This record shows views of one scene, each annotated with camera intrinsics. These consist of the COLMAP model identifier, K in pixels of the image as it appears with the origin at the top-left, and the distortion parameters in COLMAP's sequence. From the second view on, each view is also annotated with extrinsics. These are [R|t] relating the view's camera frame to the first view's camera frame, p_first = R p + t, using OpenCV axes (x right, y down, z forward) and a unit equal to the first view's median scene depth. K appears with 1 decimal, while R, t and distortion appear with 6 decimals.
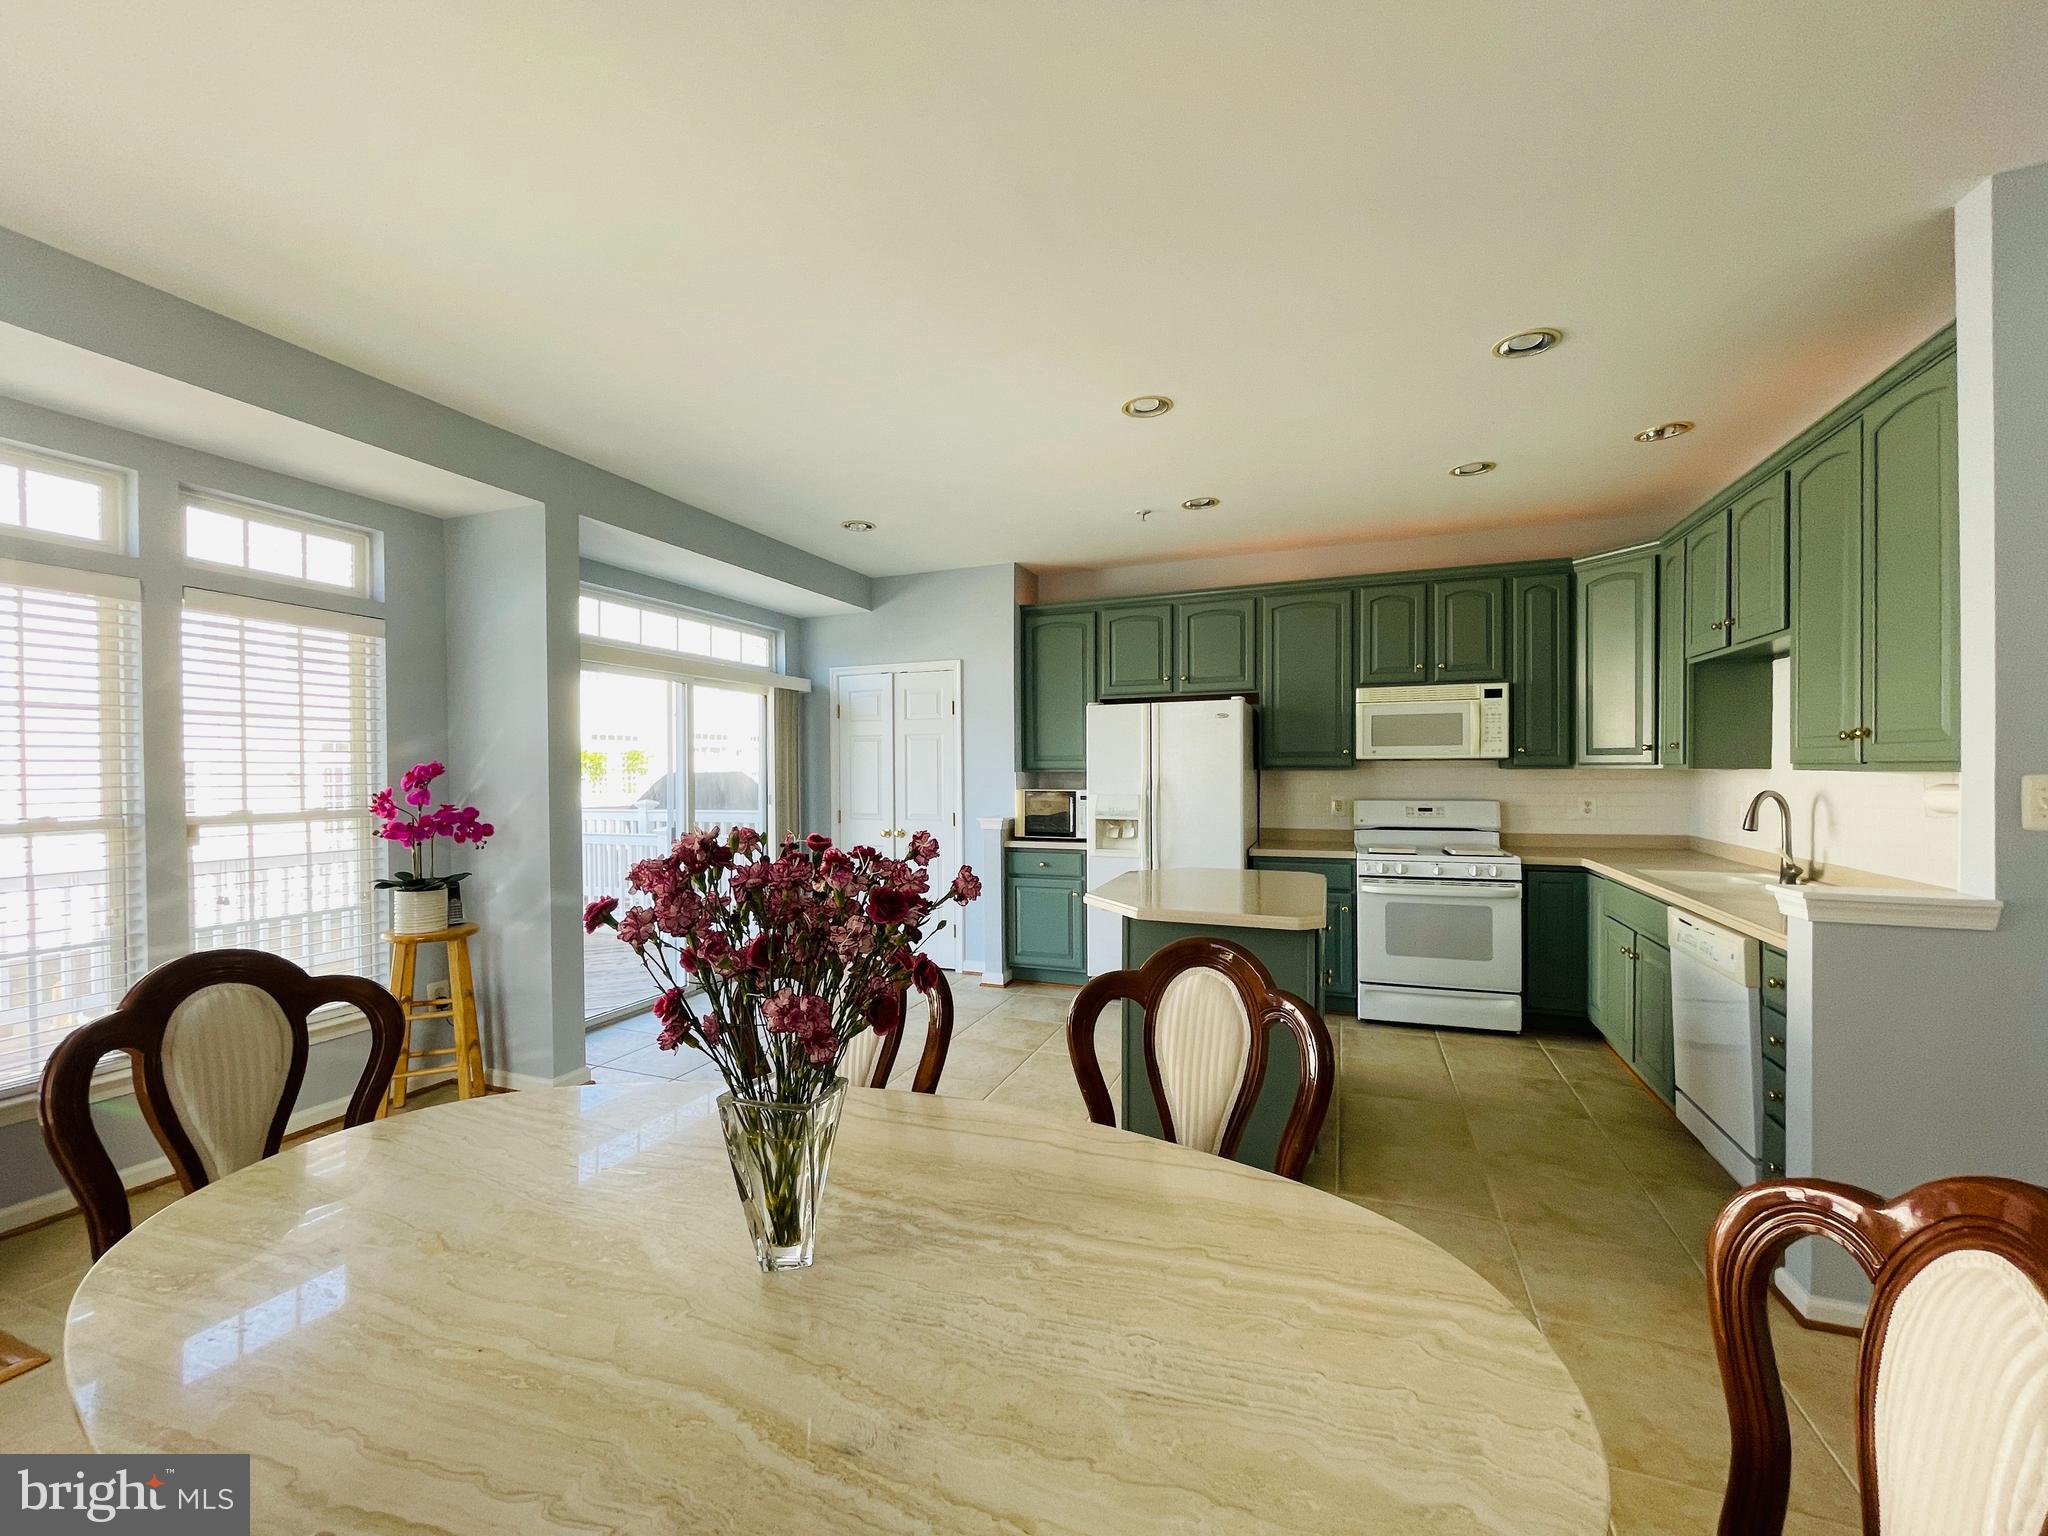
lens RADIAL K [[827.1, 0, 1013.7], [0, 827.1, 775.3], [0, 0, 1]] dist [-0.002894, 0.000768]
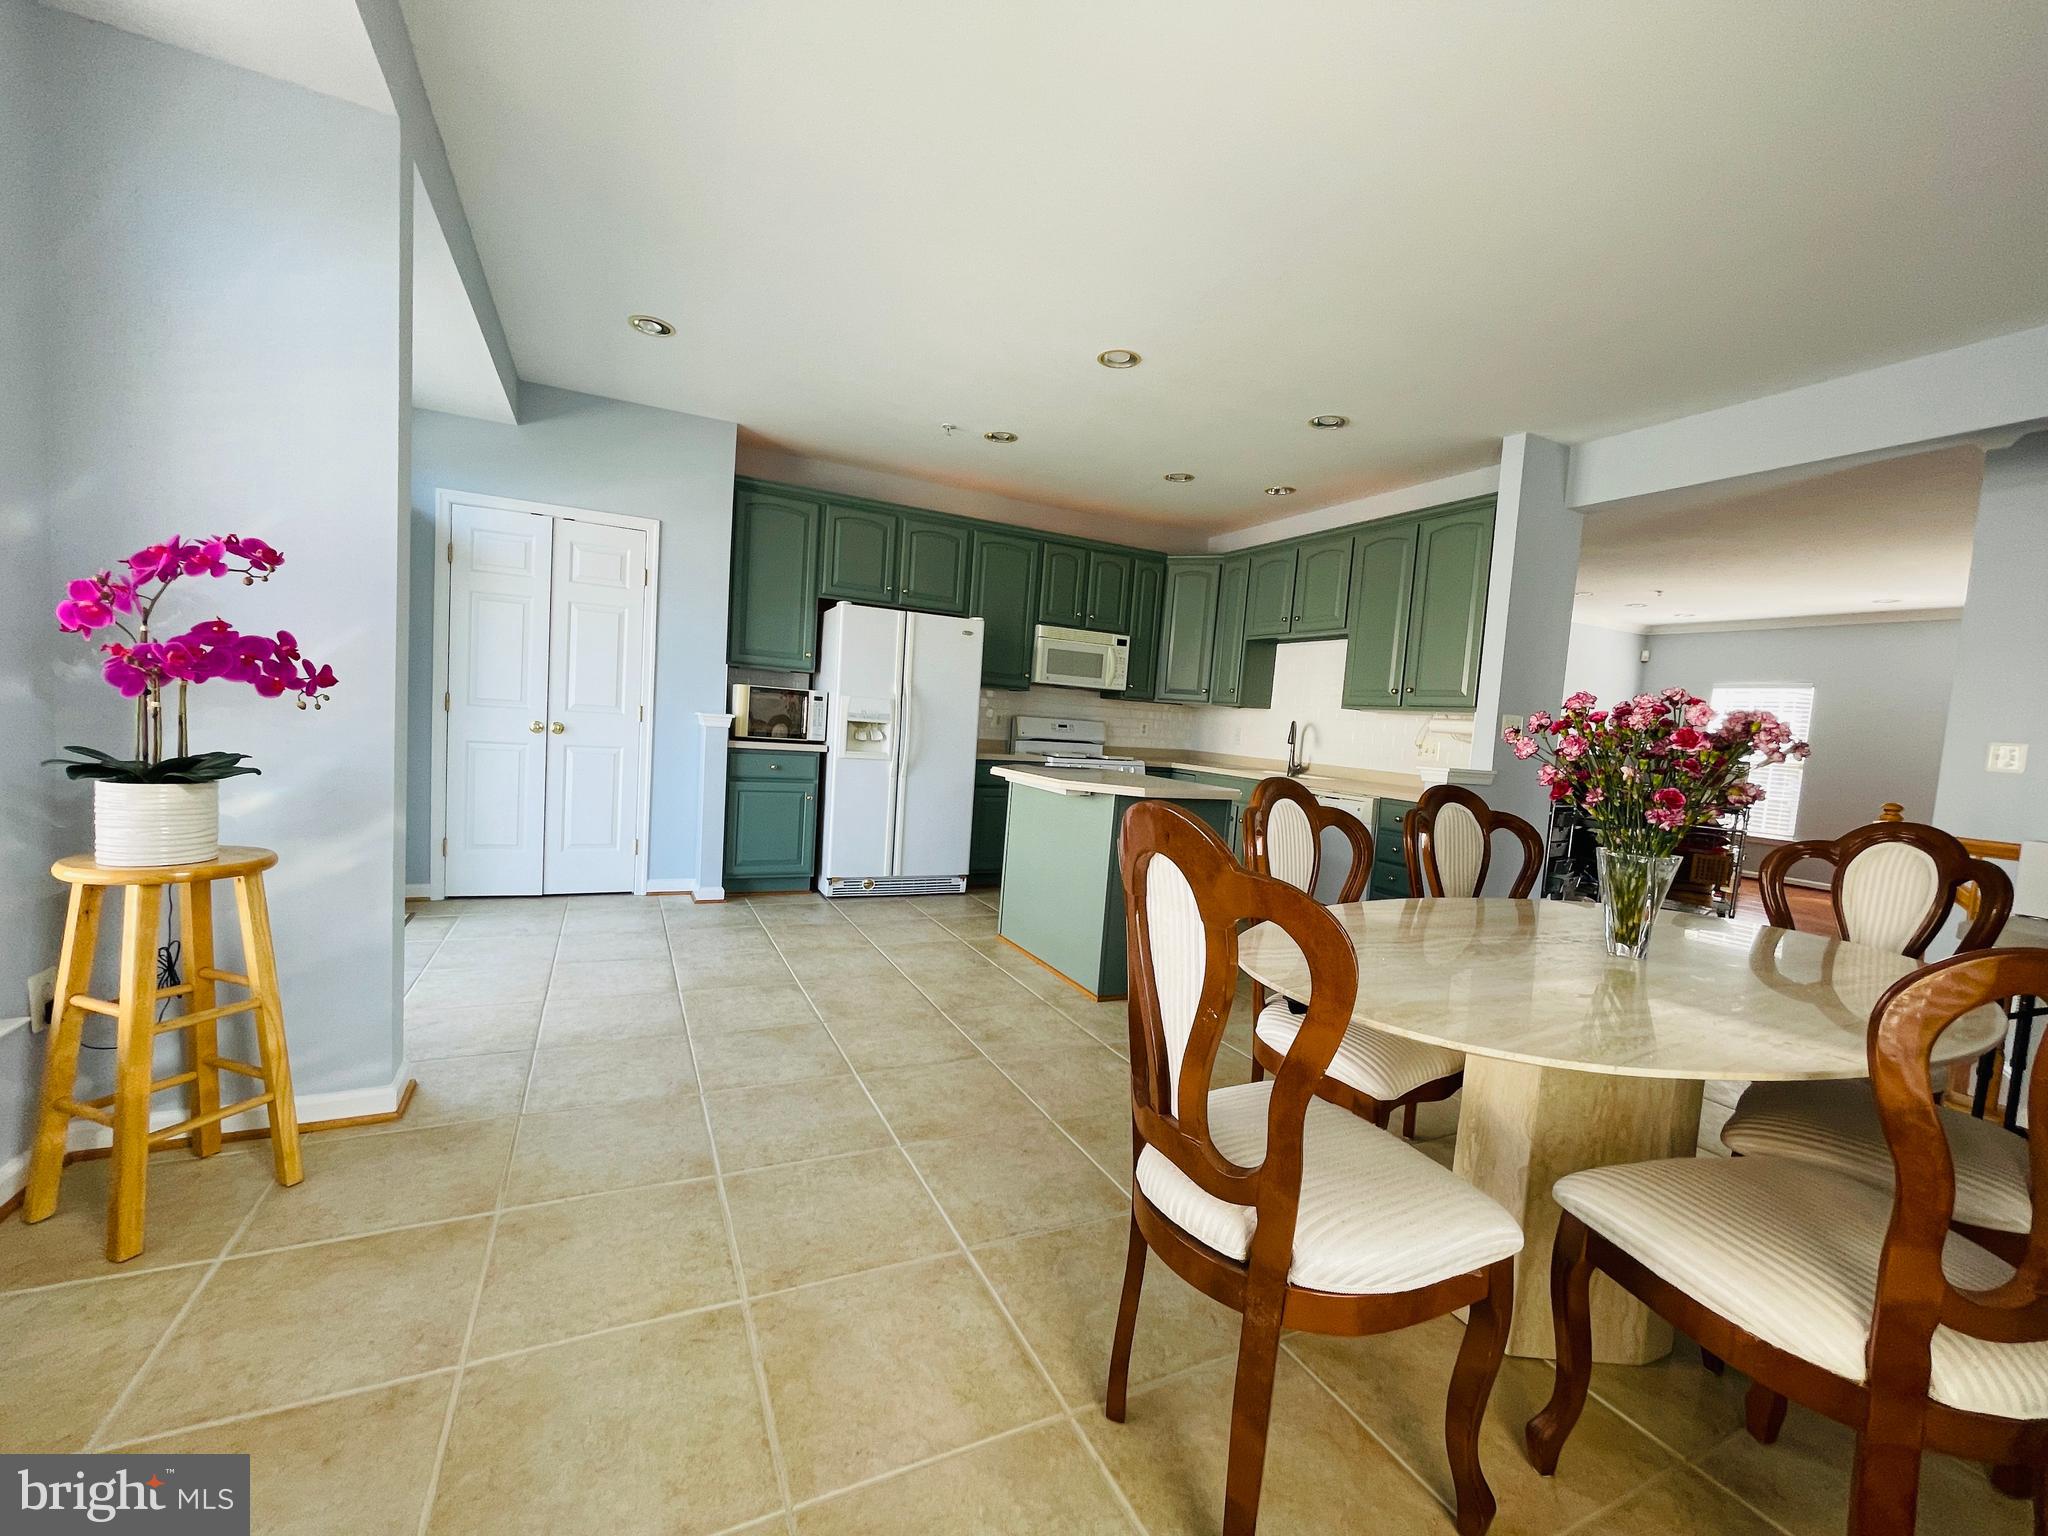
lens RADIAL K [[827.1, 0, 1017.4], [0, 827.1, 781.2], [0, 0, 1]] dist [-0.002894, 0.000768]
pose [[0.668194, -0.003955, 0.743977, -0.547254], [-0.067221, 0.995575, 0.065666, 0.050572], [-0.740944, -0.093888, 0.664971, 0.196756]]
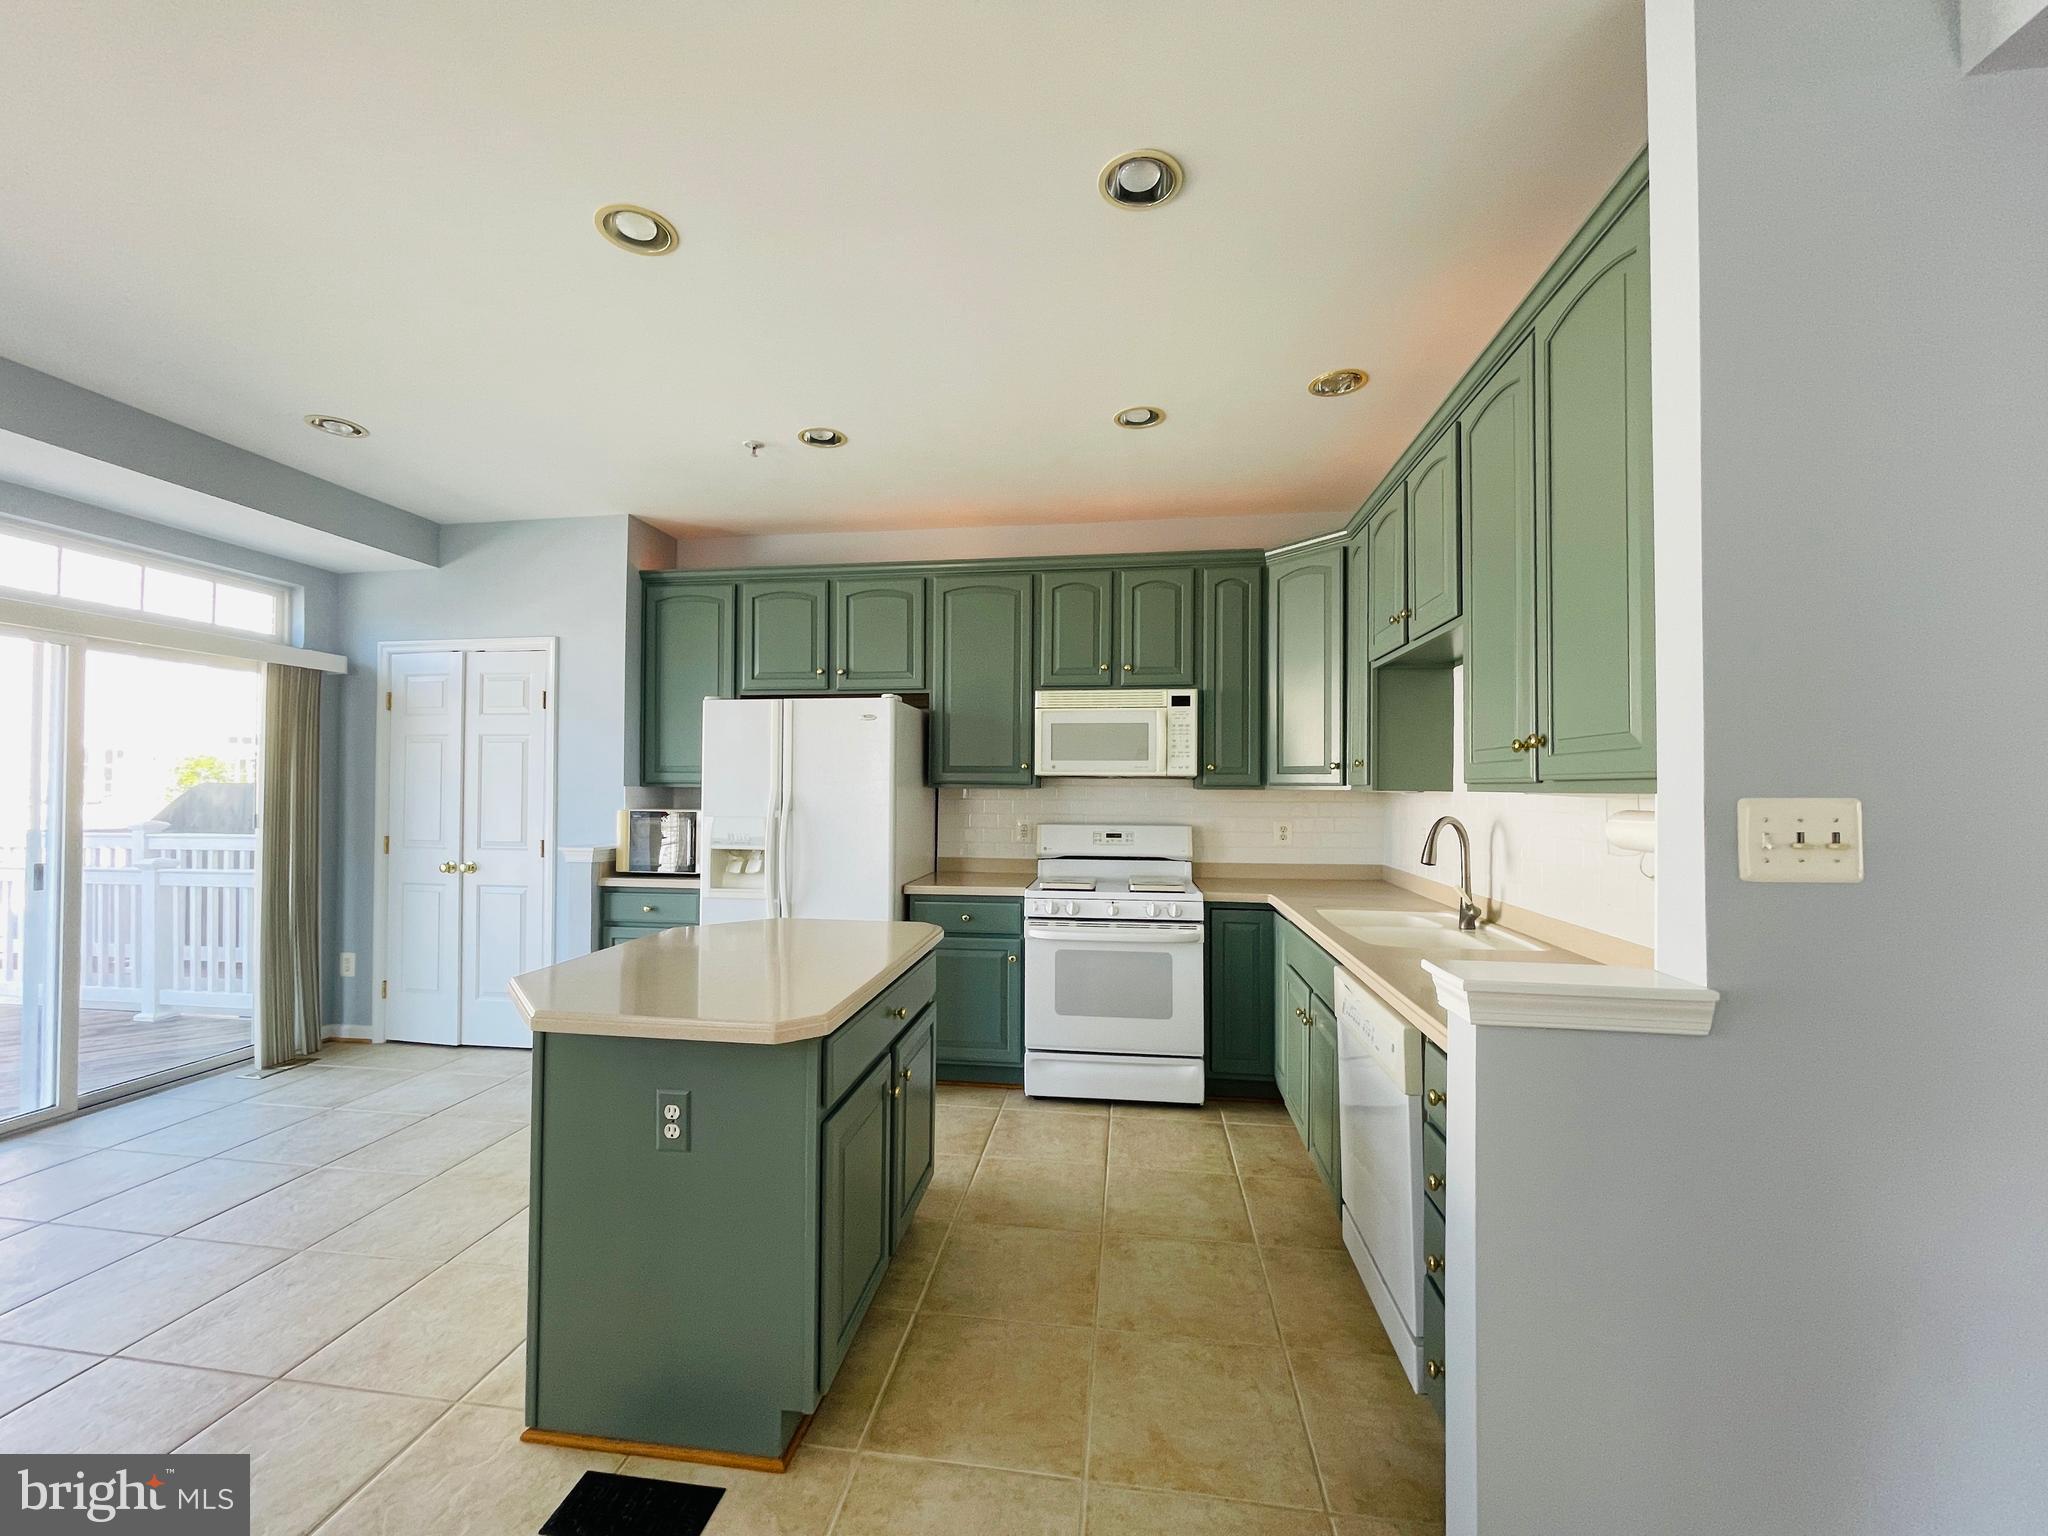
lens RADIAL K [[827.1, 0, 1015.8], [0, 827.1, 775.2], [0, 0, 1]] dist [-0.002894, 0.000768]
pose [[0.972089, 0.015294, 0.234114, 0.210701], [-0.009683, 0.999638, -0.025098, 0.001459], [-0.234413, 0.022131, 0.971885, 0.205703]]
